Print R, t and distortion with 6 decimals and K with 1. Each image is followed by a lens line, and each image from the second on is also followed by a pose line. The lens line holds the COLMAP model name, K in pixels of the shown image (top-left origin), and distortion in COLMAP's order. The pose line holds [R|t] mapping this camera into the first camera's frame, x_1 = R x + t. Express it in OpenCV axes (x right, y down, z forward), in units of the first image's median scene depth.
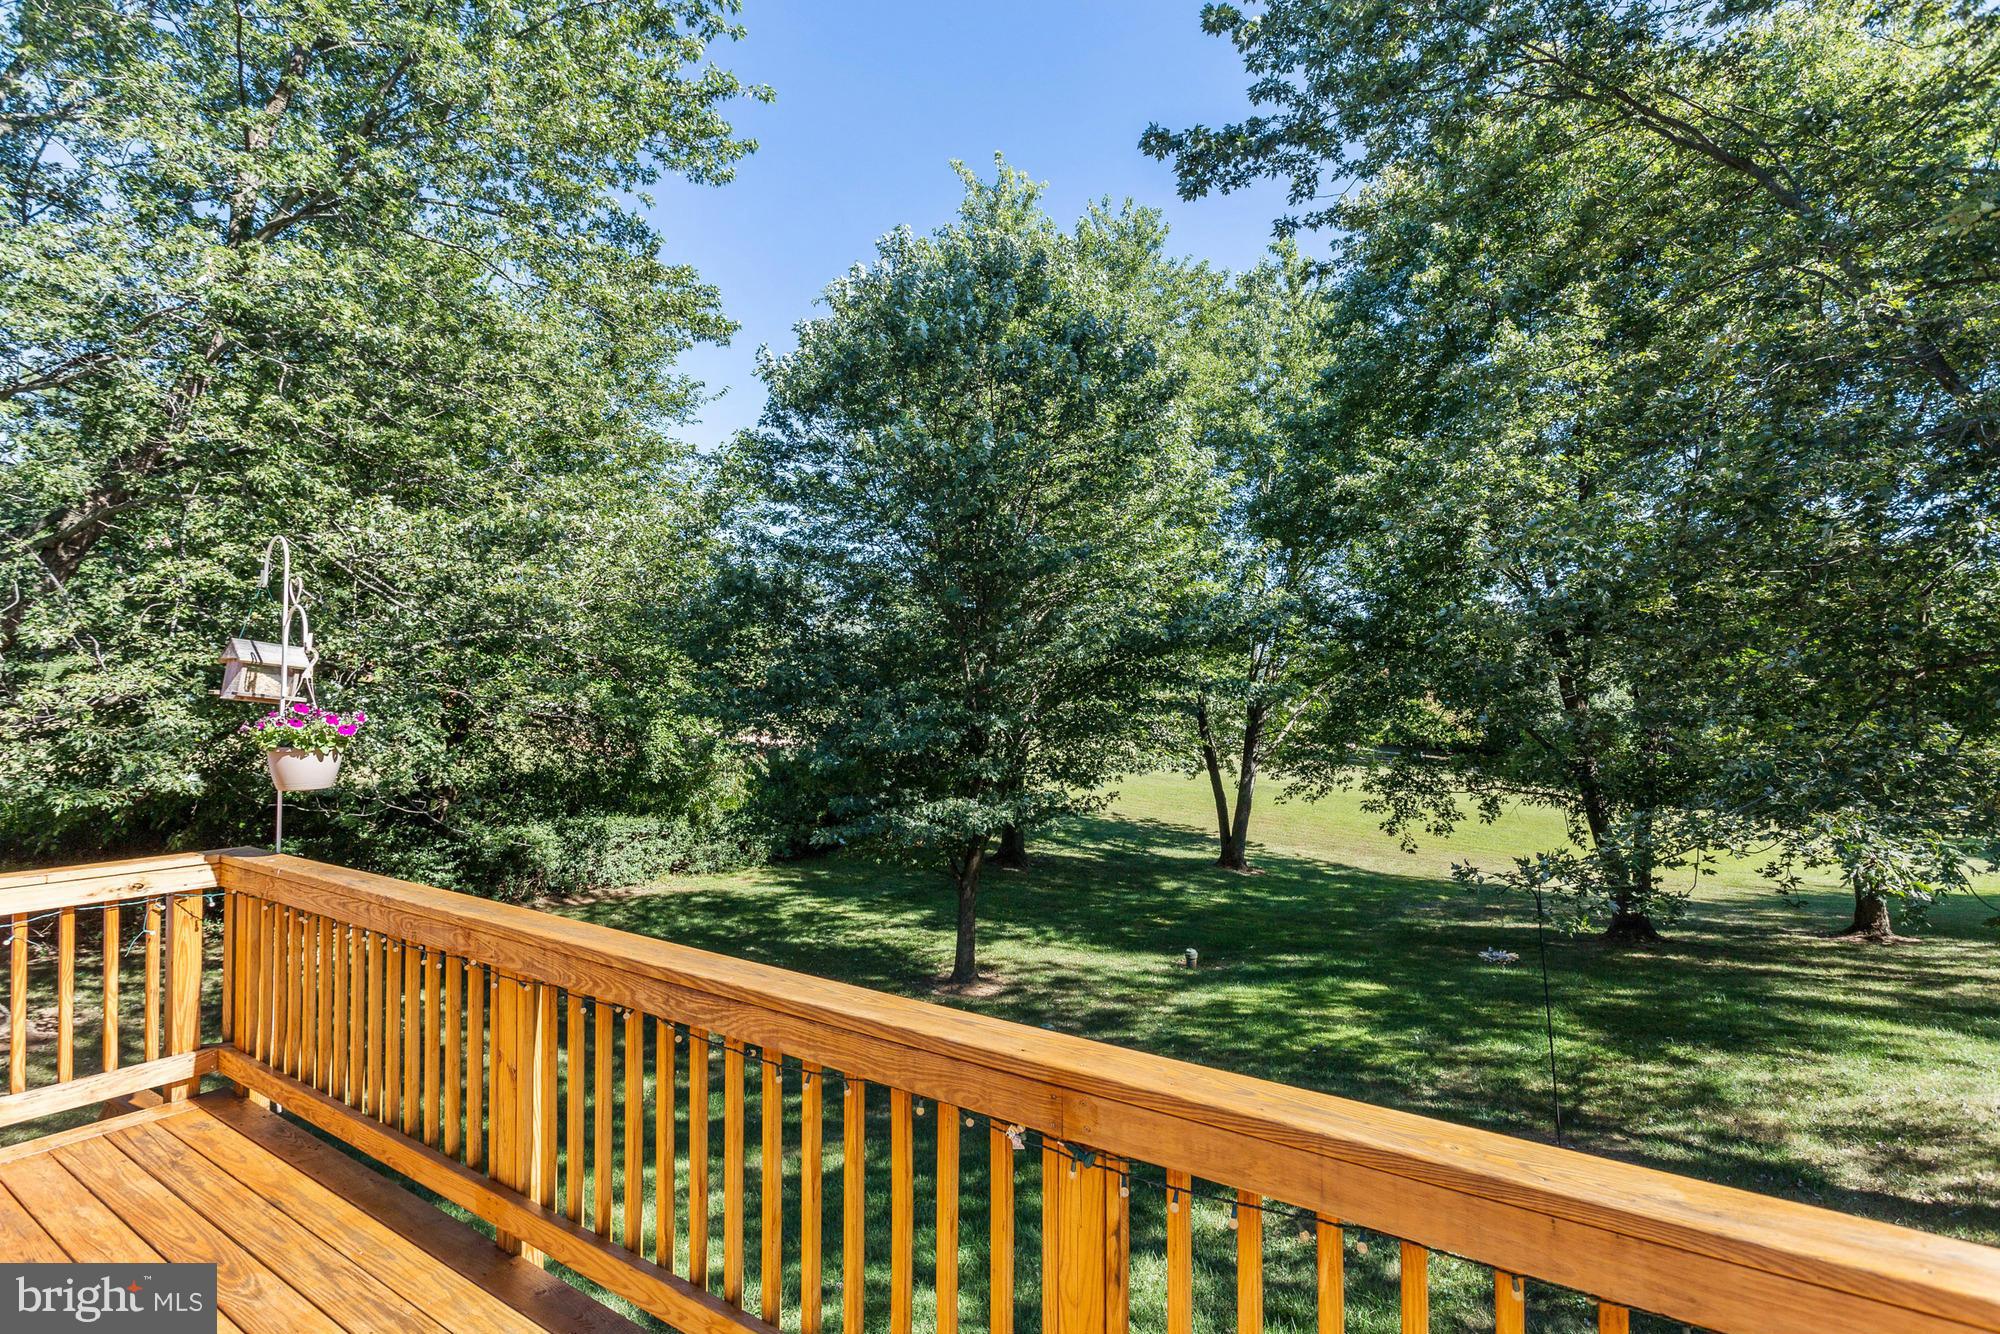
lens RADIAL K [[989.5, 0, 985.7], [0, 989.5, 662.6], [0, 0, 1]] dist [-0.014356, 0.008798]
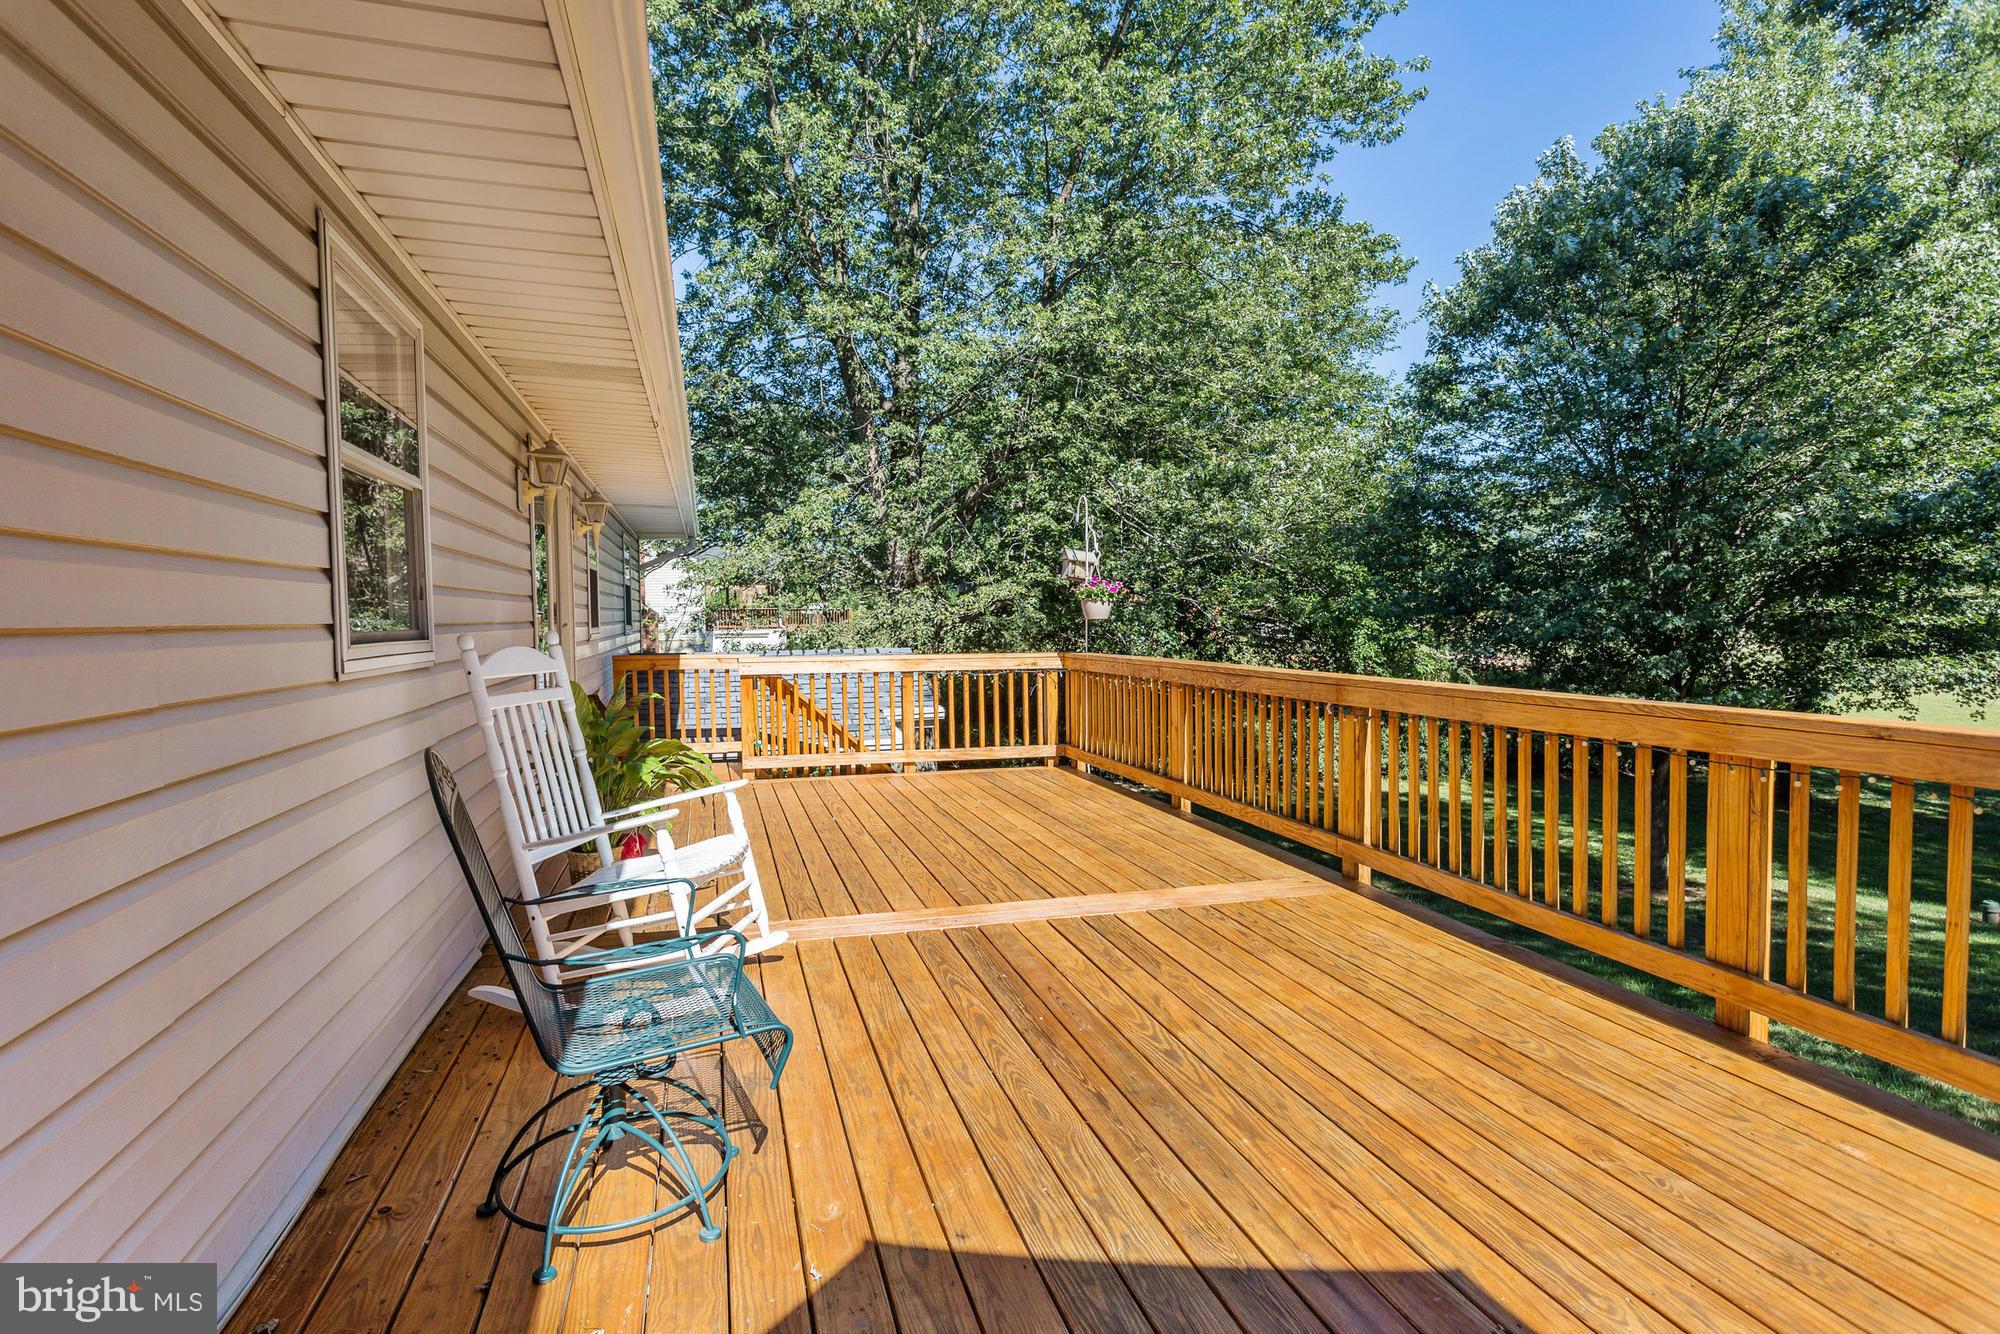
lens RADIAL K [[989.5, 0, 1003.7], [0, 989.5, 658.5], [0, 0, 1]] dist [-0.014356, 0.008798]
pose [[0.768438, 0.018515, -0.639656, 0.145600], [0.027434, 0.997709, 0.061836, 0.022430], [0.639336, -0.065065, 0.766170, -0.214854]]
